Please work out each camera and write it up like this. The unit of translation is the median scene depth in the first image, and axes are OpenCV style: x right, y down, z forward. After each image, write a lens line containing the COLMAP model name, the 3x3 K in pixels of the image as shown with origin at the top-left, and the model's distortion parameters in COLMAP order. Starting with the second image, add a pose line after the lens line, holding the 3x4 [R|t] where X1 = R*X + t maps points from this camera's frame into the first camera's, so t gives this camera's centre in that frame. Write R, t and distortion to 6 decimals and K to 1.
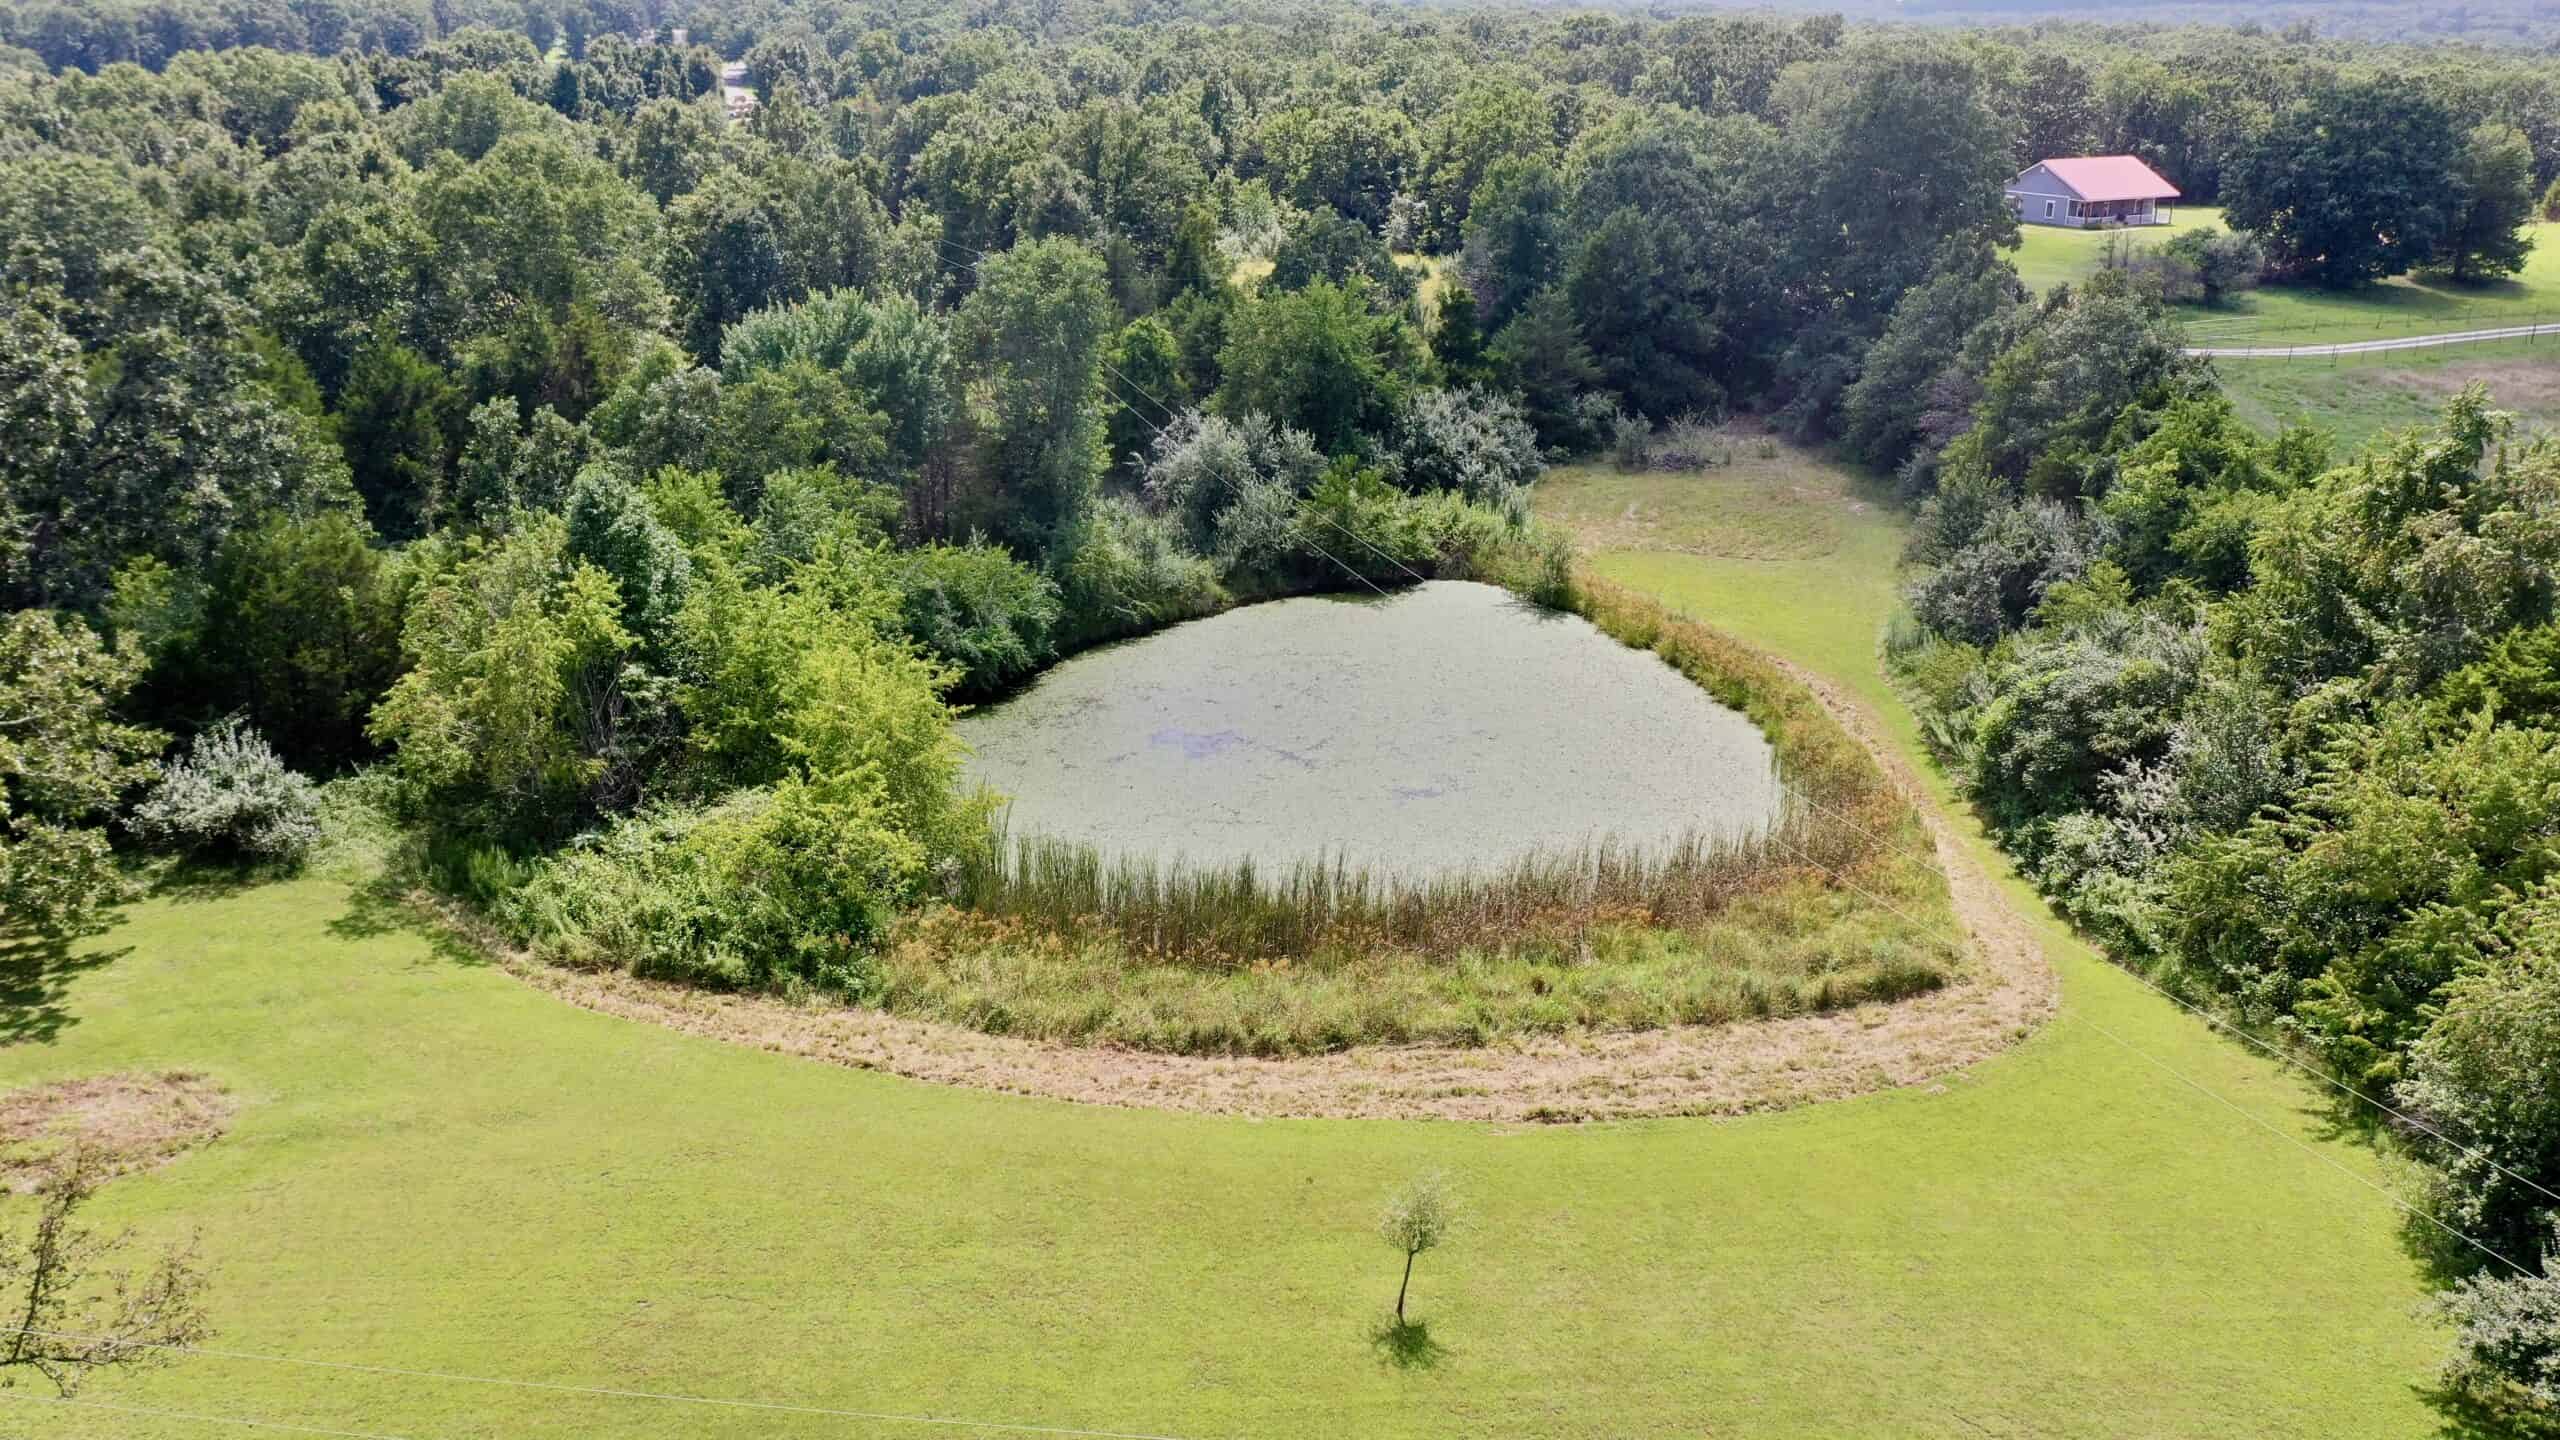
lens RADIAL K [[2032.4, 0, 1286.4], [0, 2032.4, 710.1], [0, 0, 1]] dist [0.003564, -0.004221]
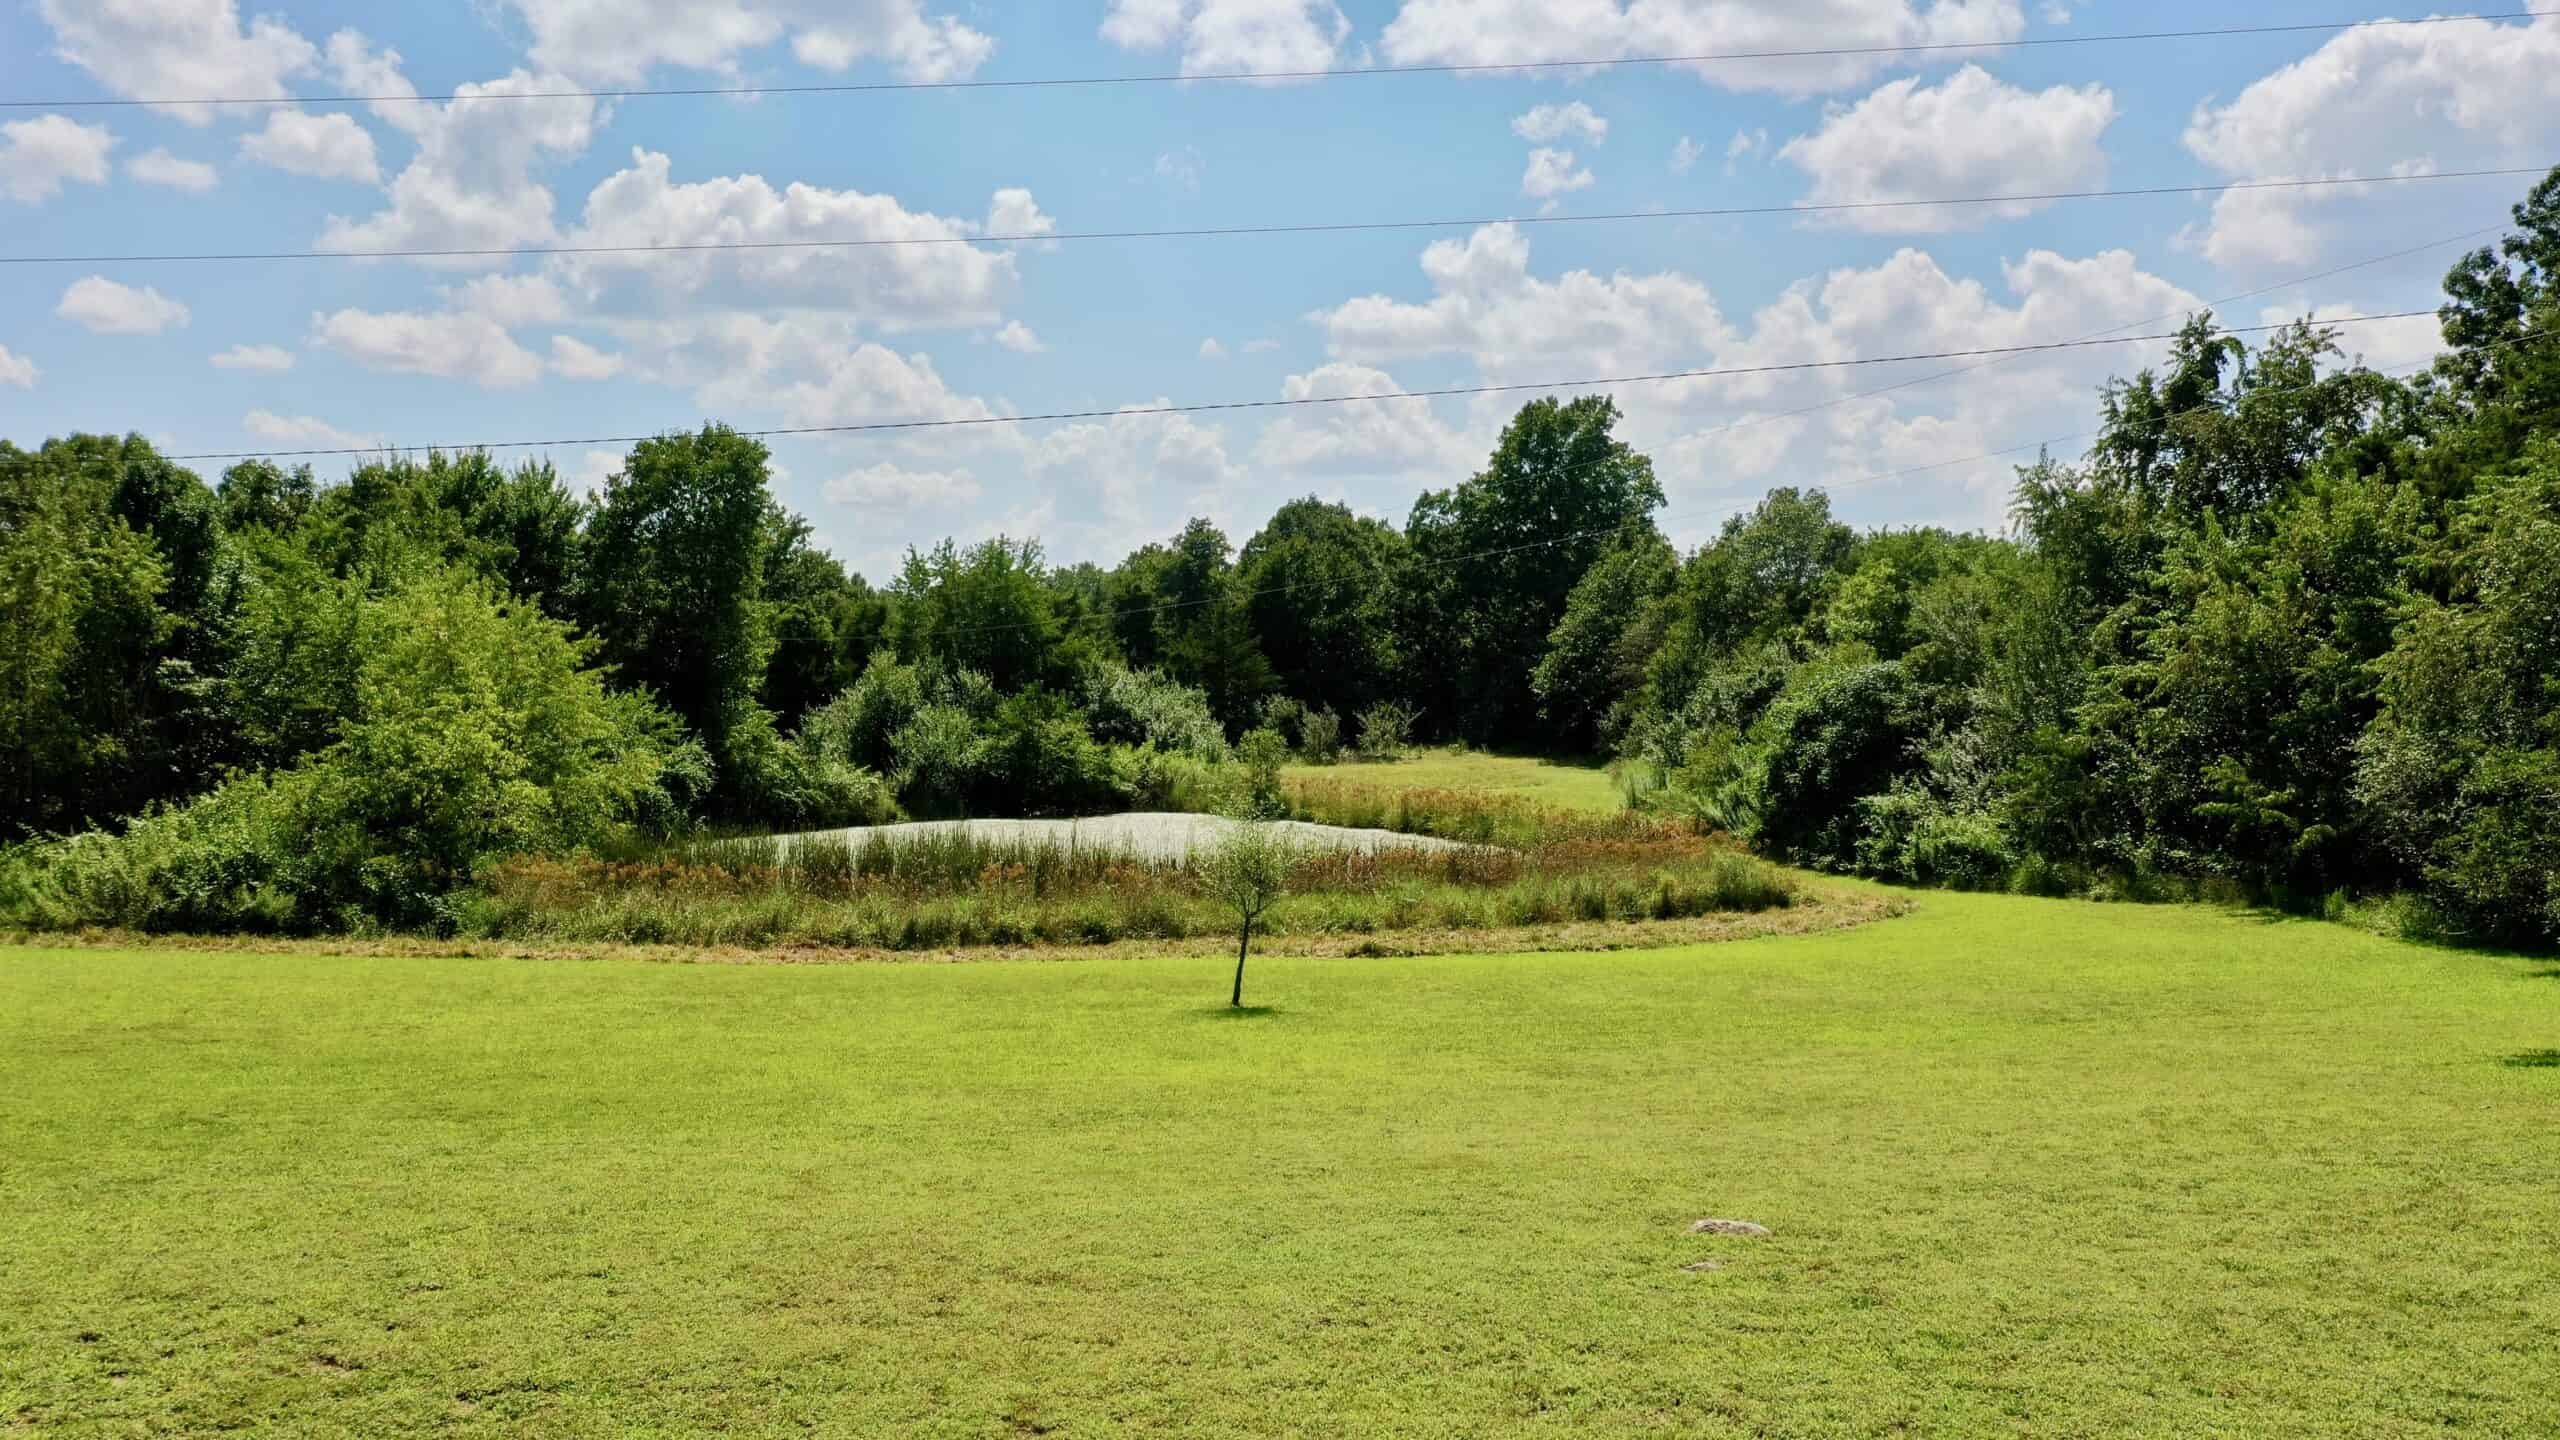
lens RADIAL K [[2032.4, 0, 1286.4], [0, 2032.4, 710.1], [0, 0, 1]] dist [0.003564, -0.004221]
pose [[0.982736, -0.006359, 0.184902, -0.038328], [0.066991, 0.943821, -0.323594, 0.276359], [-0.172457, 0.330395, 0.927954, 0.182204]]
